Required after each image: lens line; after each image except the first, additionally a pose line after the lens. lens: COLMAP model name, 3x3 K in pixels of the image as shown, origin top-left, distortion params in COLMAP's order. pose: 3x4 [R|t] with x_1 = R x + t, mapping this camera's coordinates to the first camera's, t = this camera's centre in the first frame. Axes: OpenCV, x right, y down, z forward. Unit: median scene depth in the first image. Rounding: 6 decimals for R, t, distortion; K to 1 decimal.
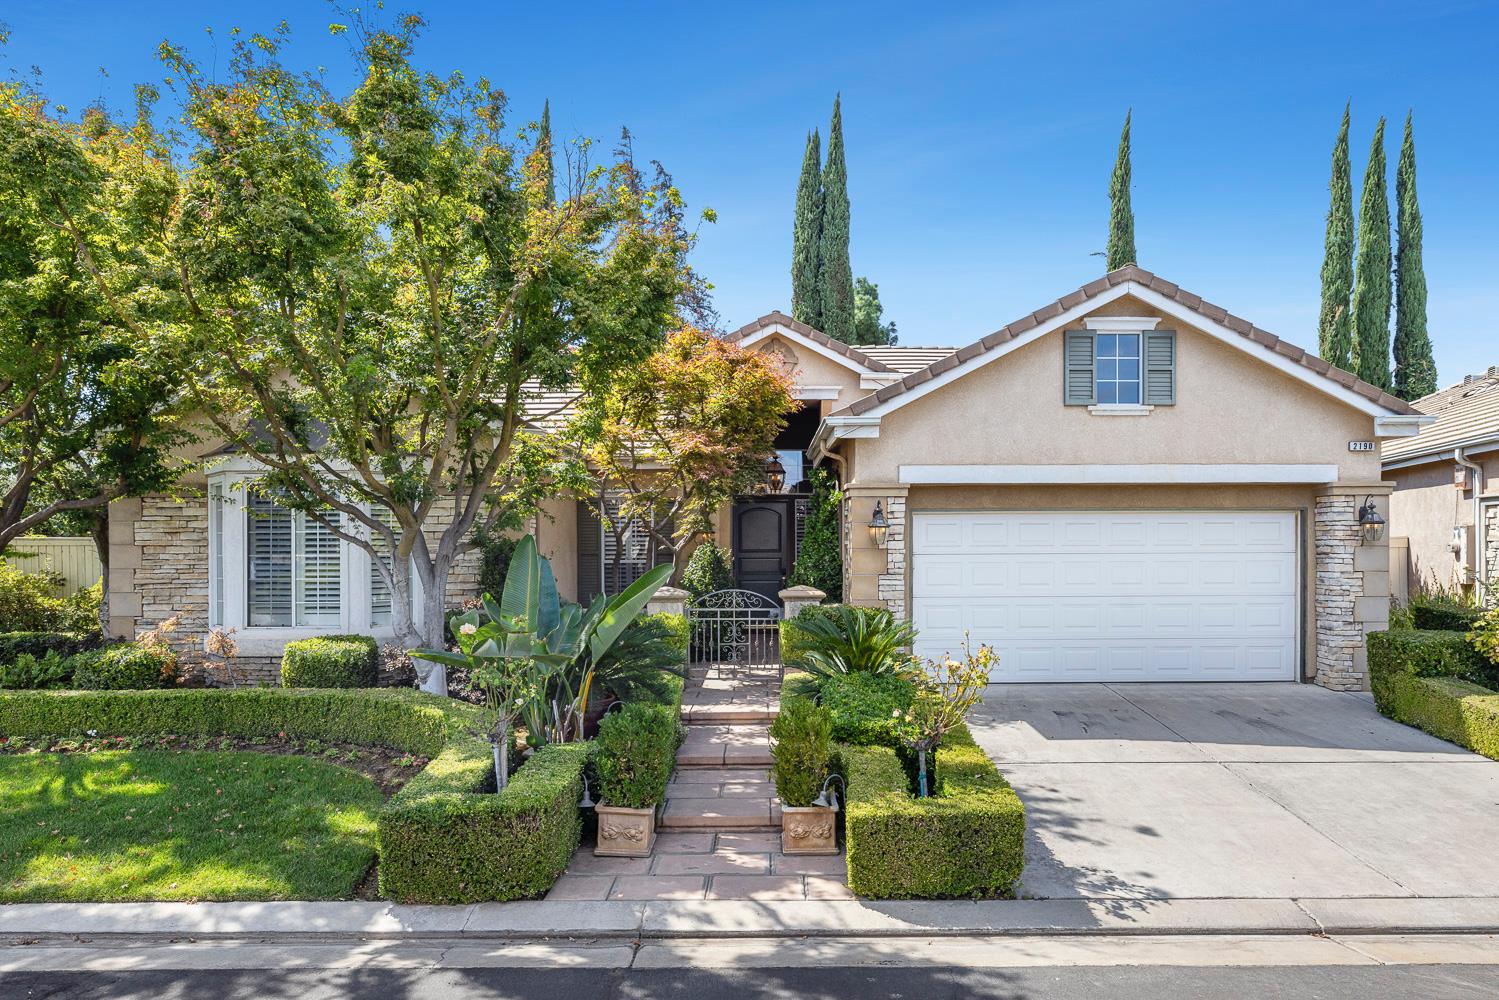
lens RADIAL K [[860.6, 0, 770.8], [0, 860.6, 548.8], [0, 0, 1]] dist [-0.002460, -0.002247]
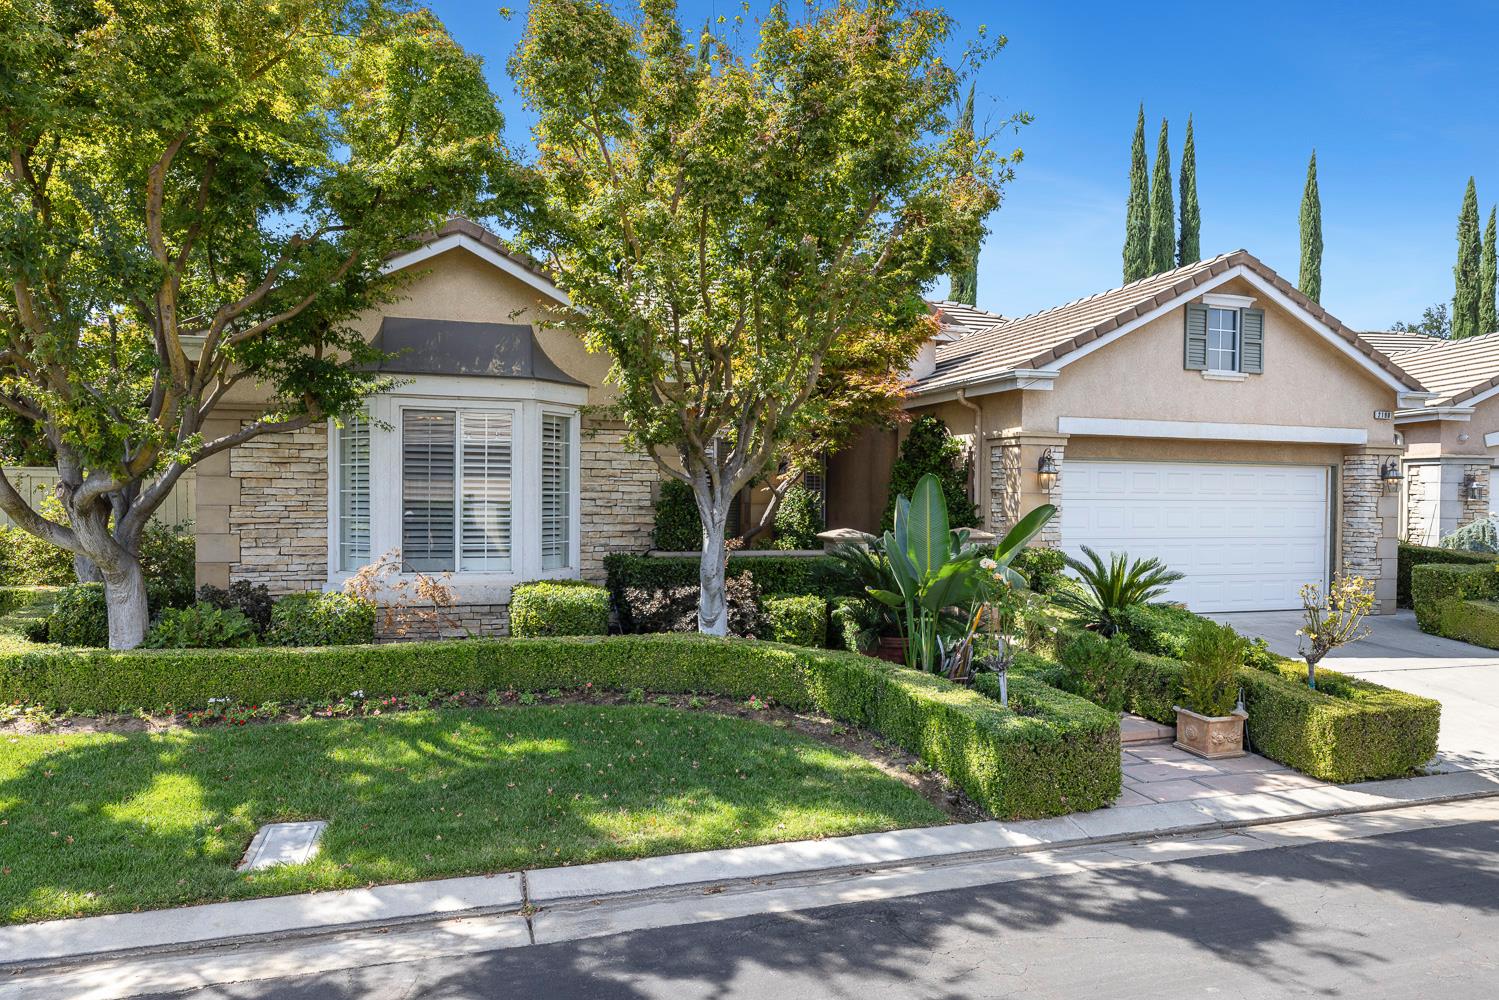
lens RADIAL K [[913.2, 0, 749.5], [0, 913.2, 500.0], [0, 0, 1]] dist [0.000254, -0.000779]
pose [[0.958383, 0.011701, 0.285244, -0.550058], [-0.013344, 0.999904, 0.003817, 0.008690], [-0.285172, -0.007465, 0.958447, 0.008318]]
